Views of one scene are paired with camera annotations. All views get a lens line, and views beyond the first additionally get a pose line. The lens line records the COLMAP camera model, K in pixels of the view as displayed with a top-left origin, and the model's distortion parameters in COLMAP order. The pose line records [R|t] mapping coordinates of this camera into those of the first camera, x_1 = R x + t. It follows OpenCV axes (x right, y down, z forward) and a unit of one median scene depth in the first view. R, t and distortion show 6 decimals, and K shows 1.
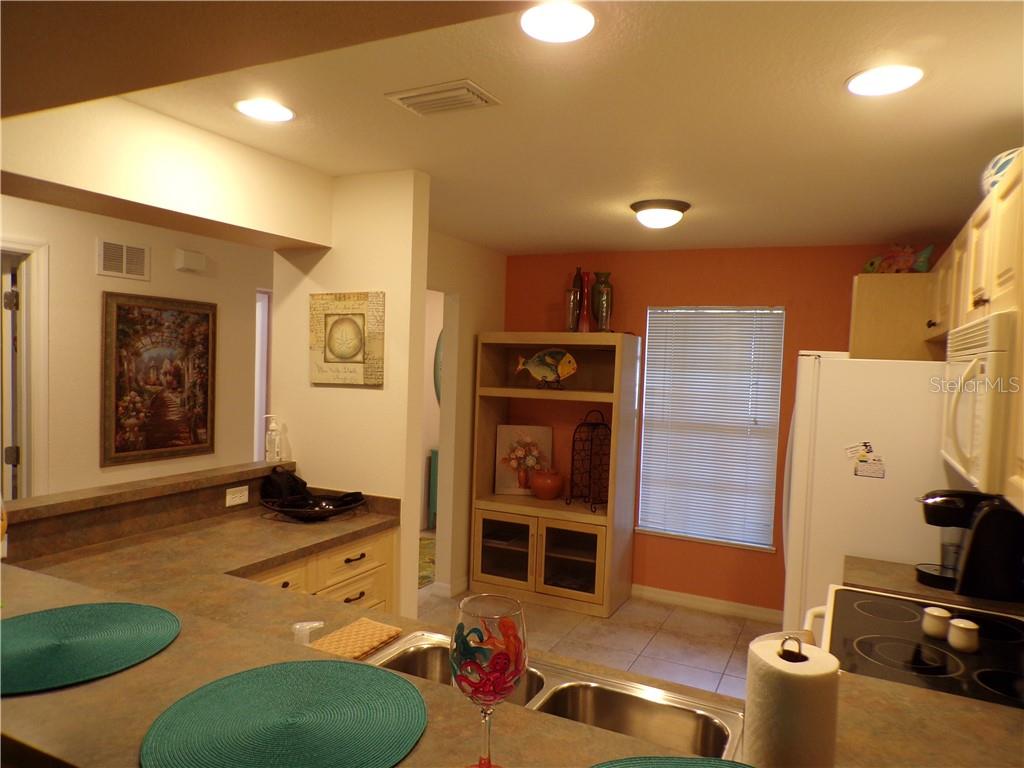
lens RADIAL K [[696.4, 0, 514.2], [0, 696.4, 386.8], [0, 0, 1]] dist [0.004625, 0.005125]
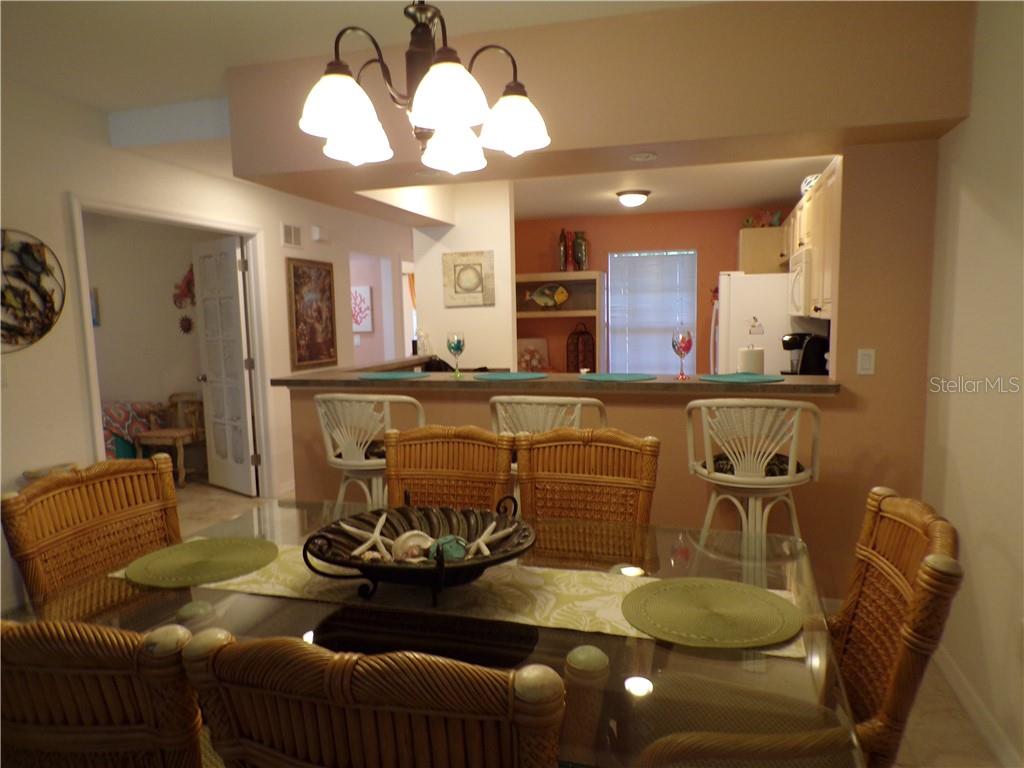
lens RADIAL K [[711.1, 0, 511.3], [0, 711.1, 379.4], [0, 0, 1]] dist [0.019980, 0.000388]
pose [[0.982852, -0.071053, 0.170158, -0.401292], [0.061555, 0.996270, 0.060467, 0.069547], [-0.173820, -0.048956, 0.983560, -0.665845]]
